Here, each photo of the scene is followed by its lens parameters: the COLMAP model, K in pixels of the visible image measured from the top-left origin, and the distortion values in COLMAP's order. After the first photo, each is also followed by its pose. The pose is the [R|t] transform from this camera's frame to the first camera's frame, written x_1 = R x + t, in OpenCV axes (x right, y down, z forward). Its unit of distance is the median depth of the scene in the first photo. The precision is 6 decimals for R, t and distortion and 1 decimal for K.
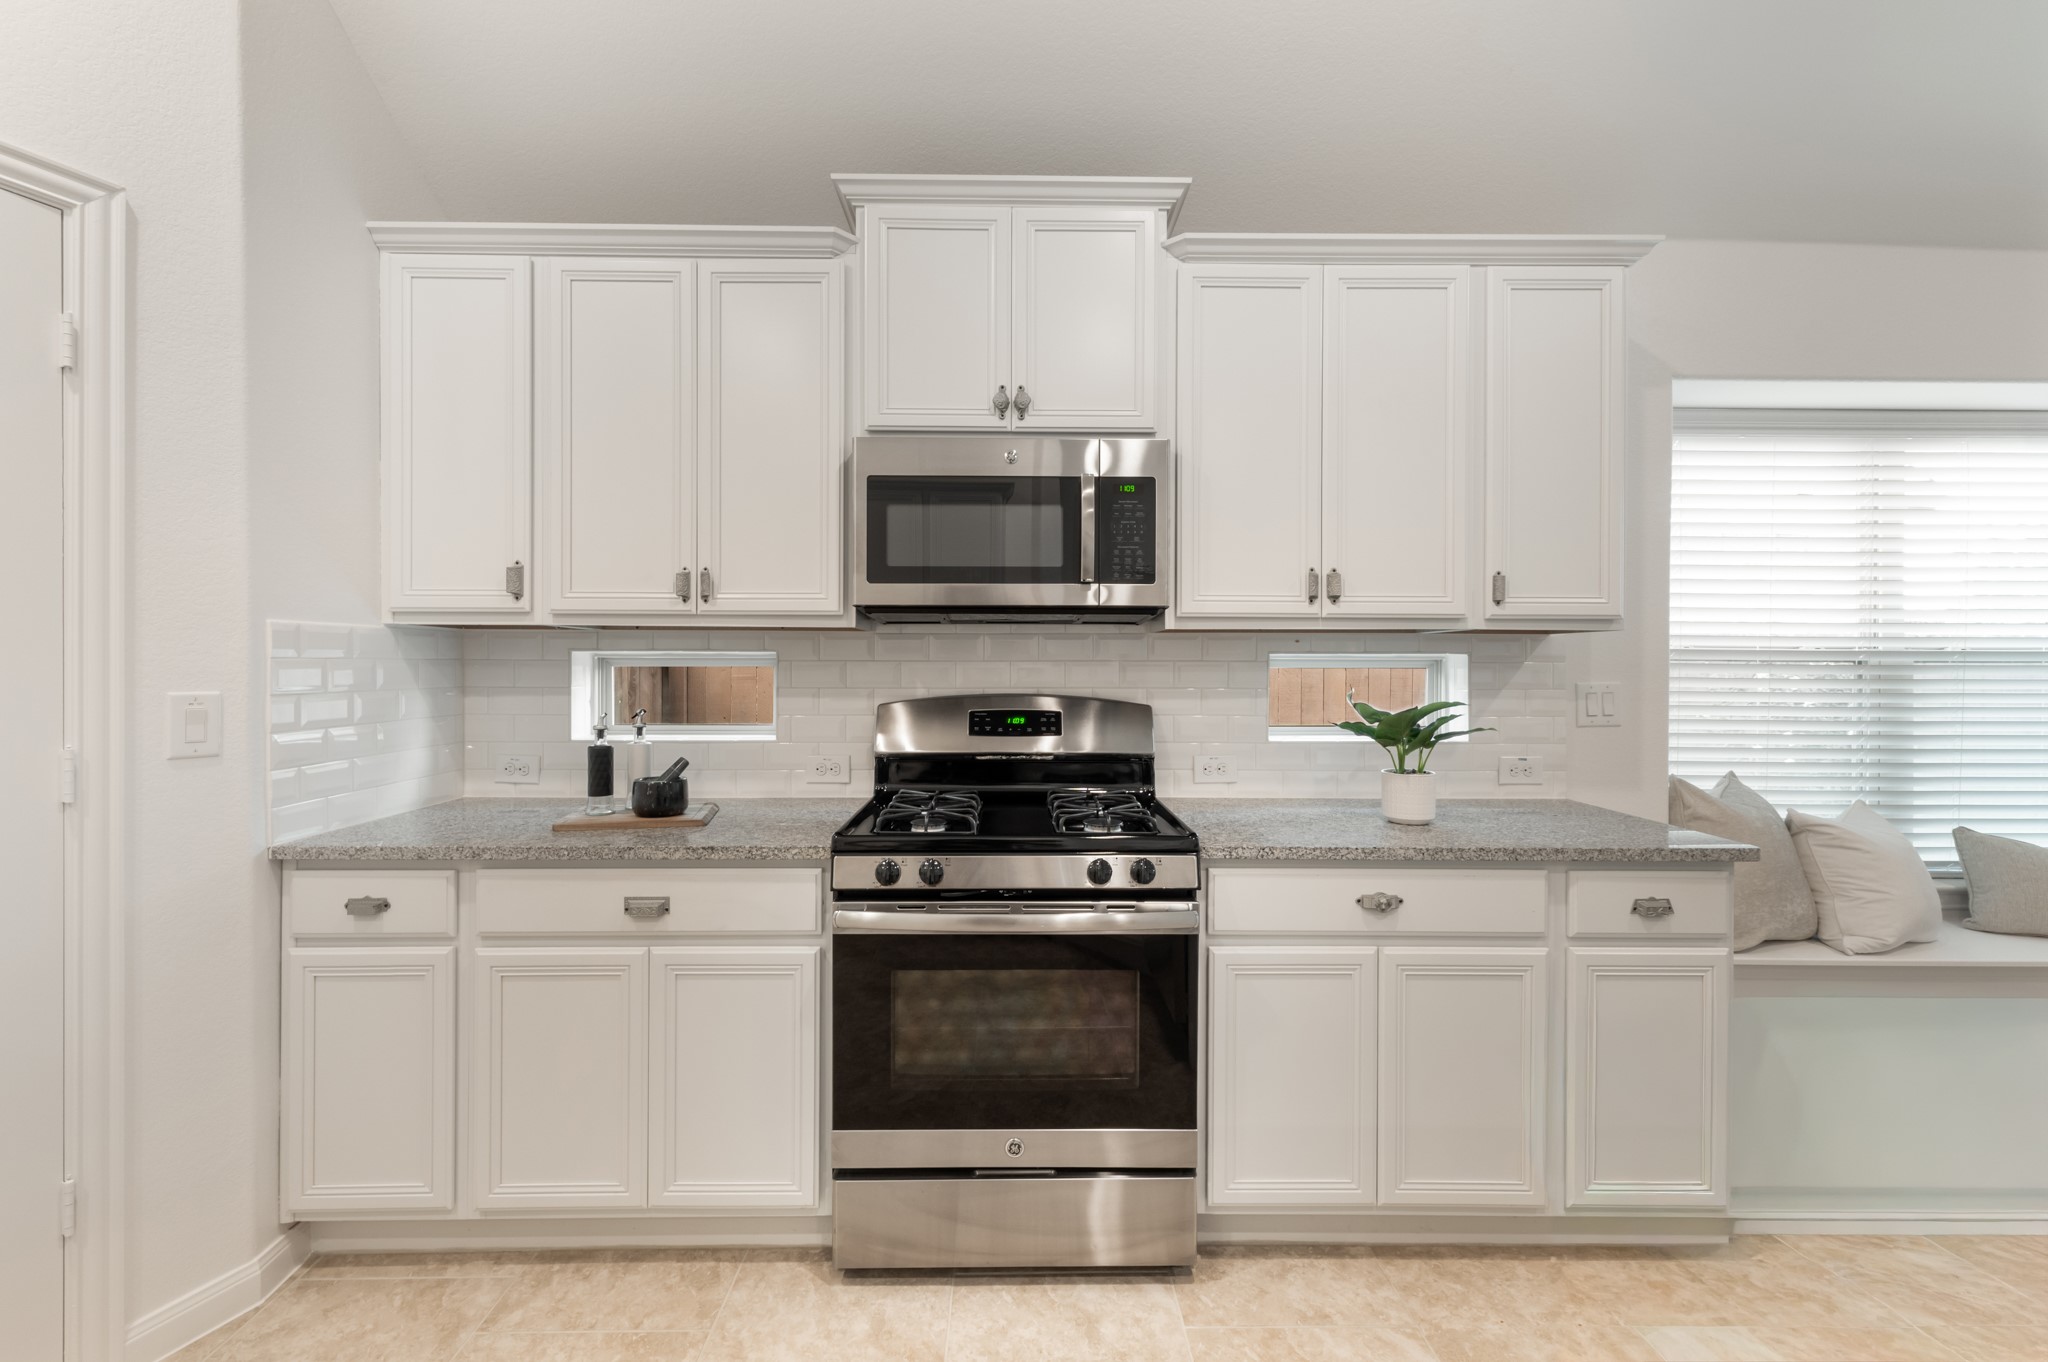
lens RADIAL K [[875.5, 0, 1021.5], [0, 875.5, 666.0], [0, 0, 1]] dist [0.006208, 0.000846]
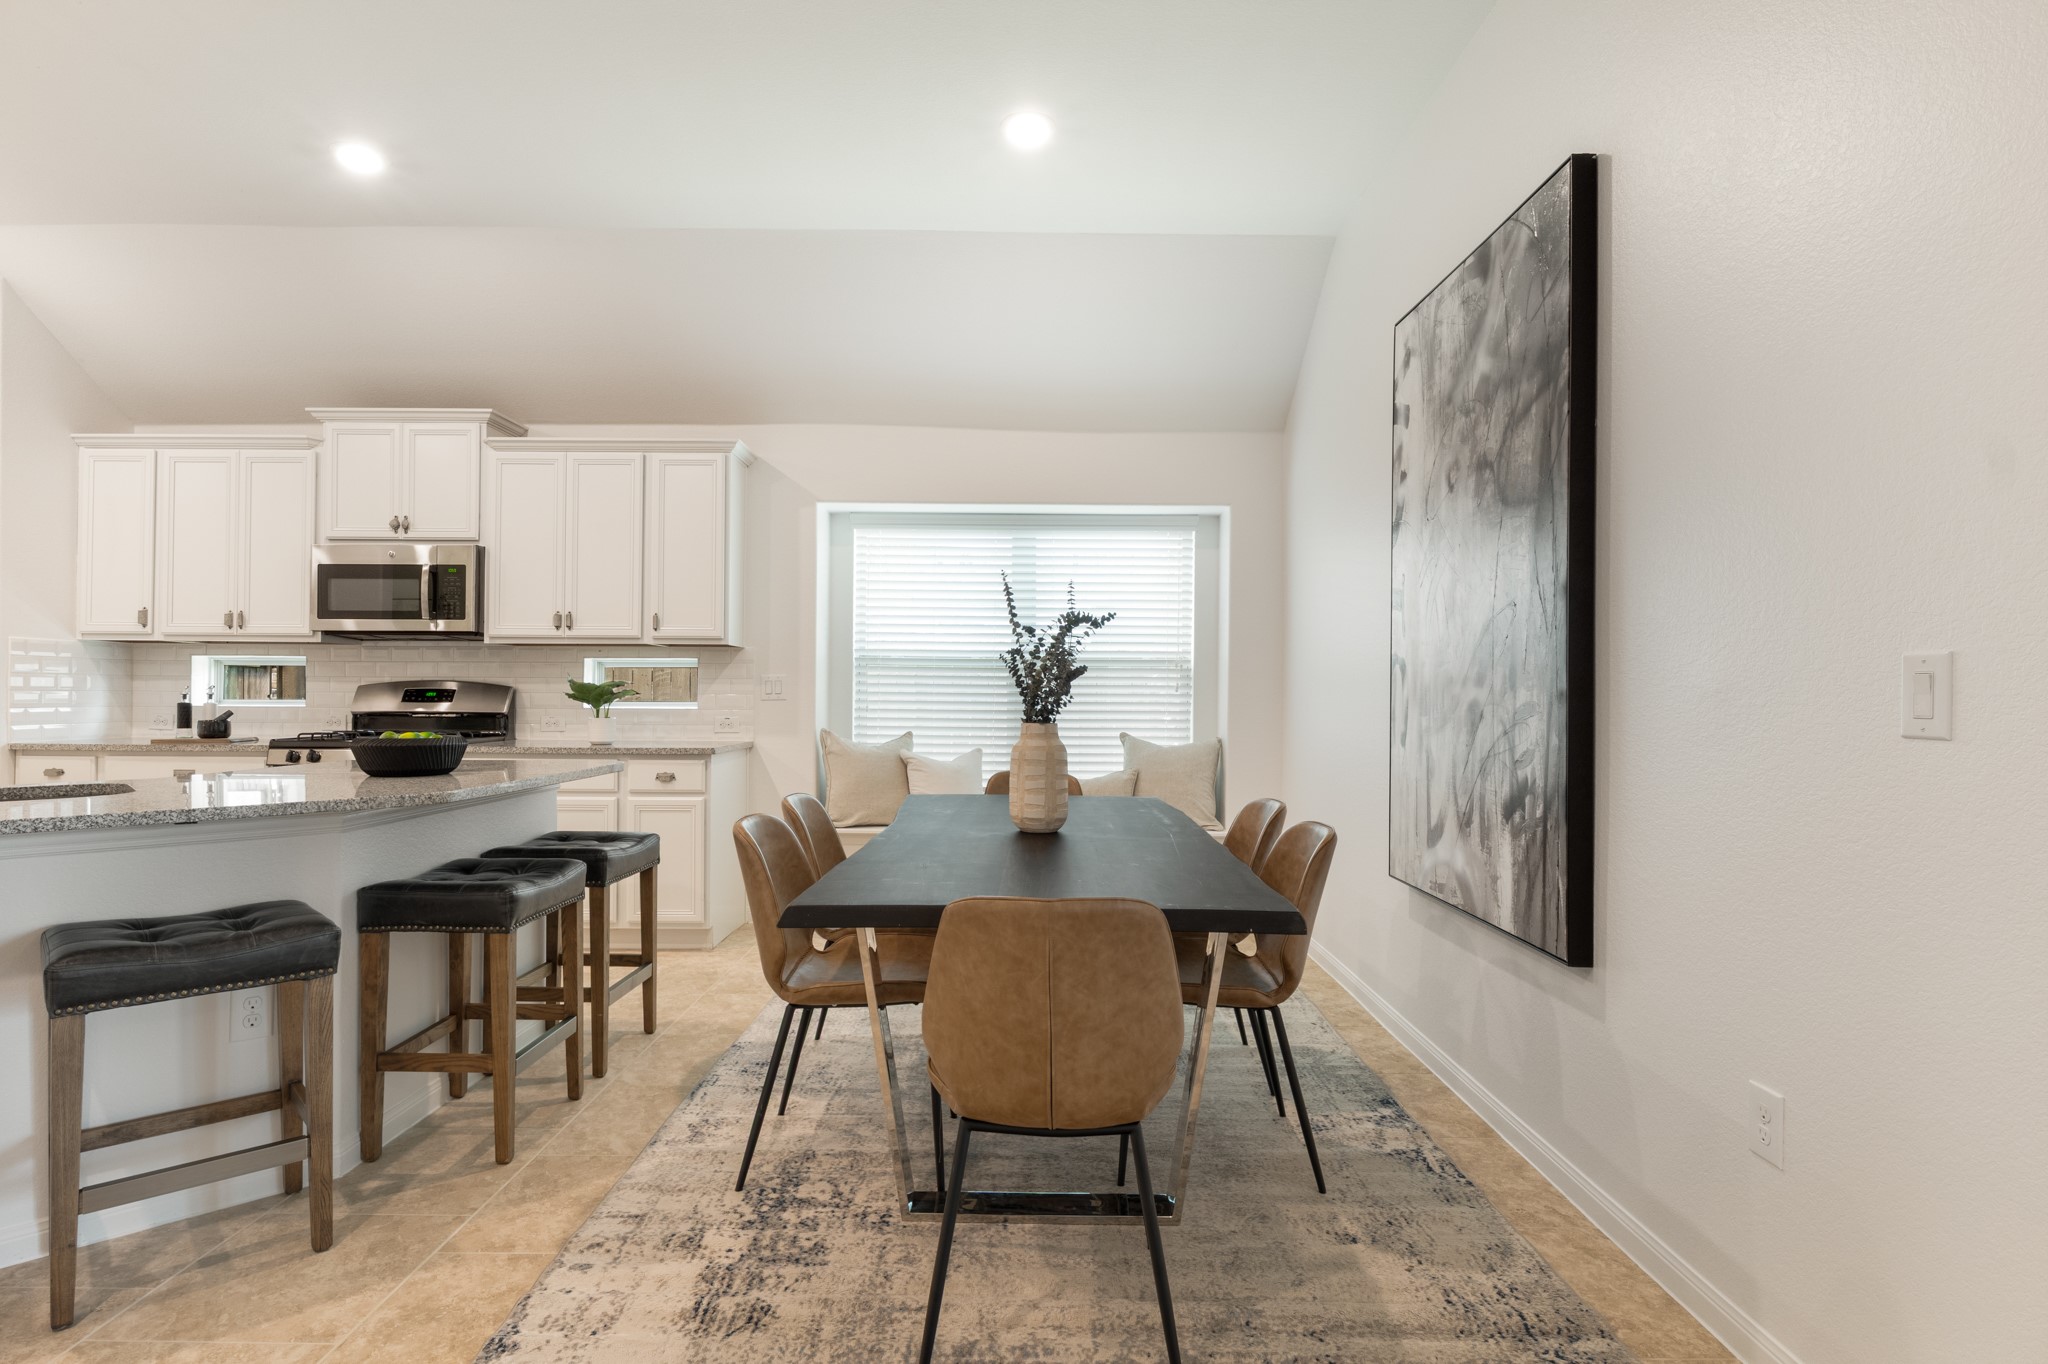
lens RADIAL K [[1045.7, 0, 1025.6], [0, 1045.7, 690.1], [0, 0, 1]] dist [-0.006781, 0.000154]
pose [[0.999967, 0.002960, -0.007570, 1.371078], [-0.003034, 0.999948, -0.009725, 0.078532], [0.007541, 0.009748, 0.999924, -1.263653]]
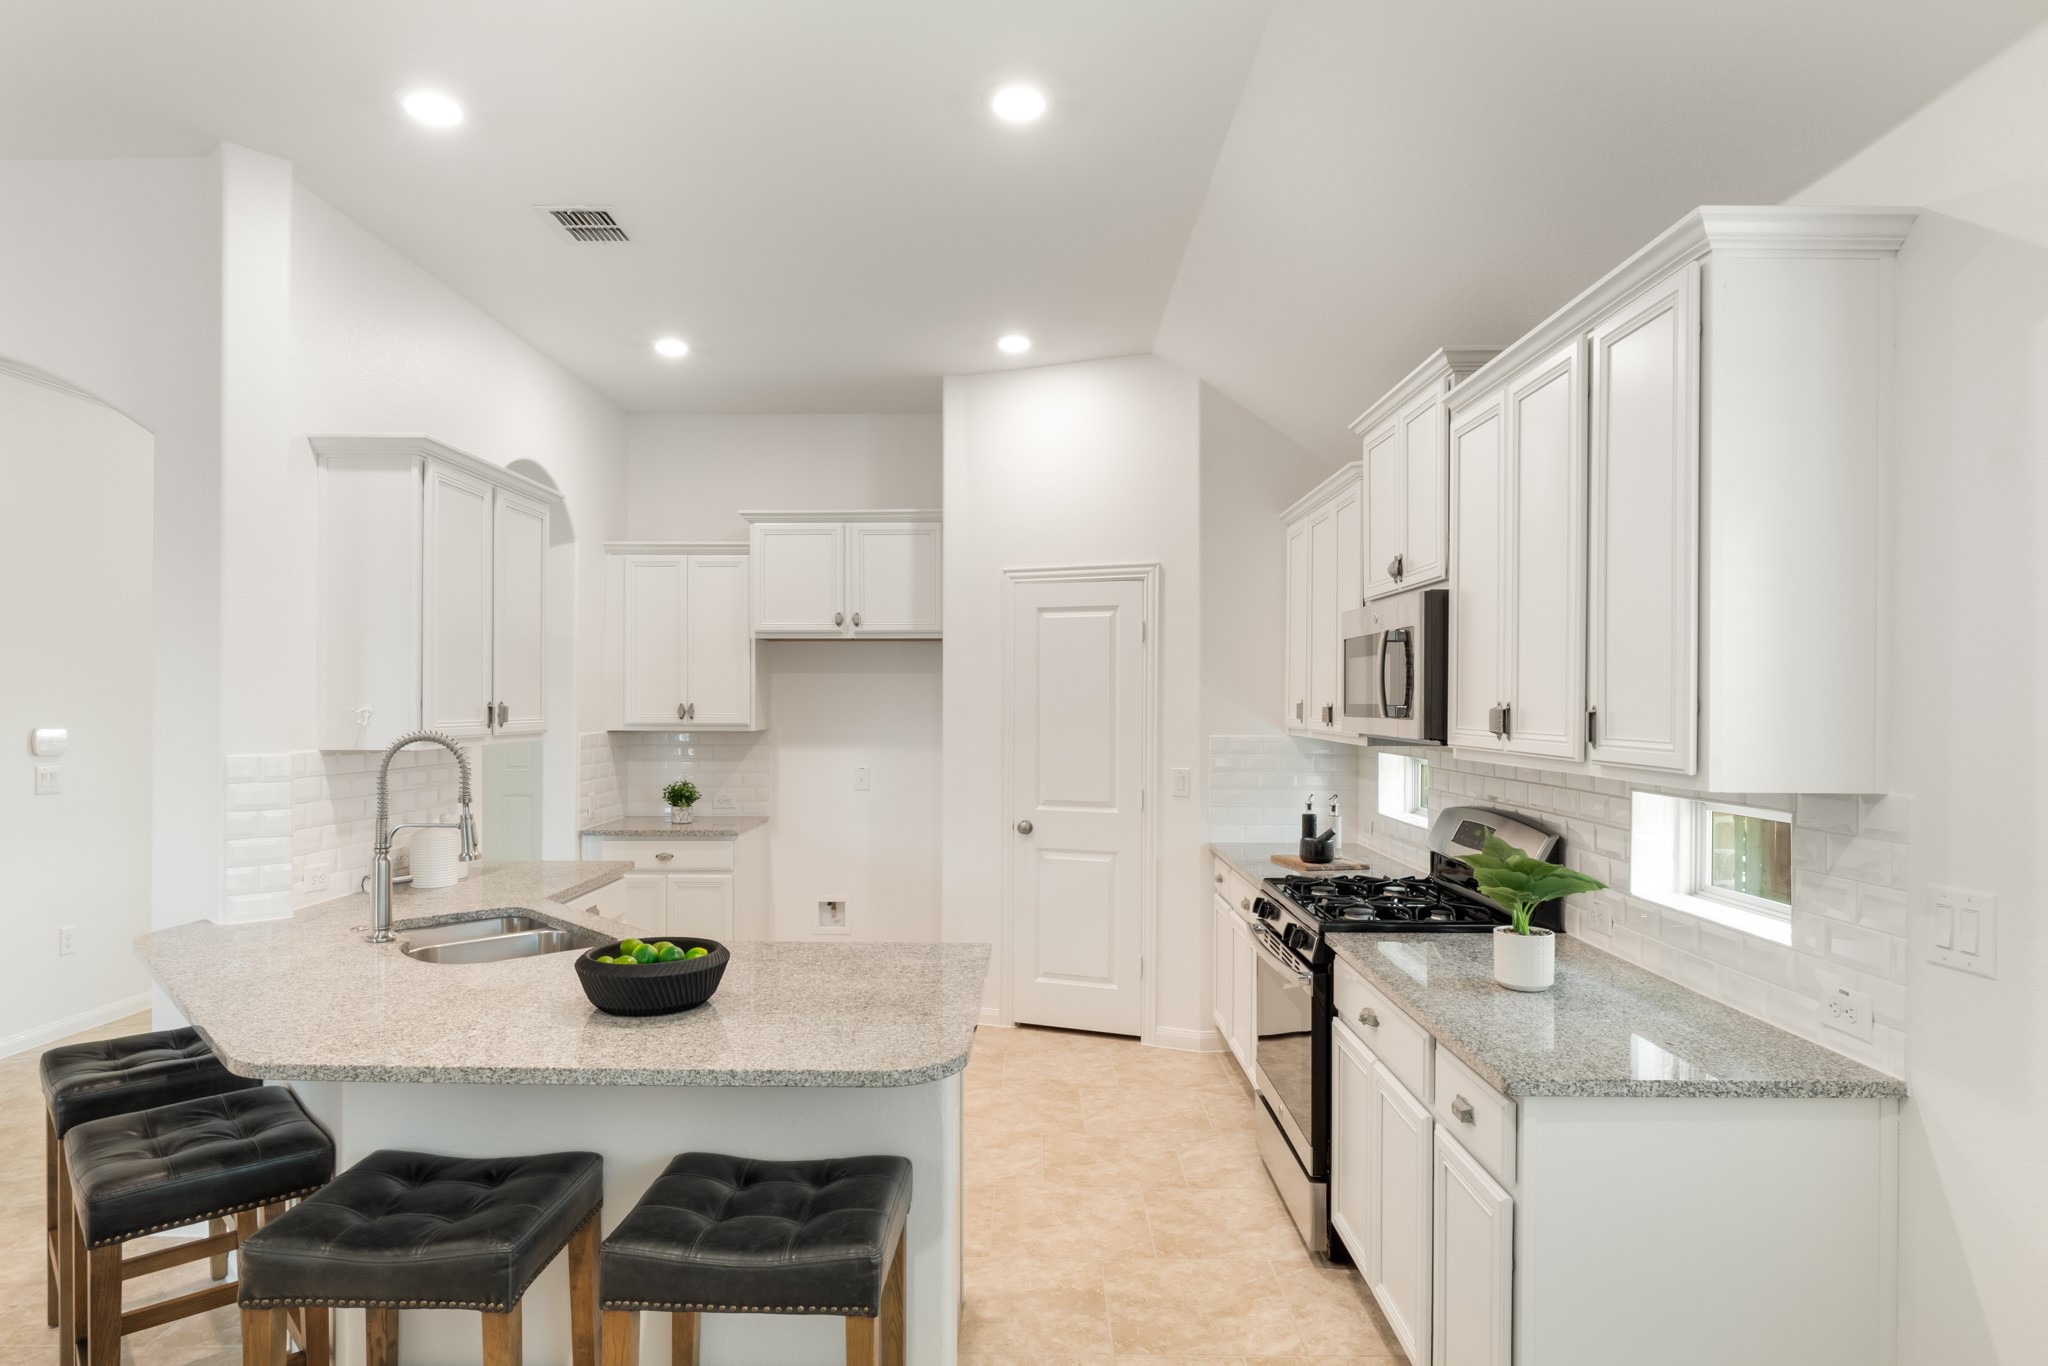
lens RADIAL K [[1141.1, 0, 1027.2], [0, 1141.1, 698.4], [0, 0, 1]] dist [0.000375, 0.000864]
pose [[-0.014501, -0.004140, -0.999886, 1.601071], [-0.009153, 0.999950, -0.004007, -0.106951], [0.999853, 0.009094, -0.014538, 0.501826]]
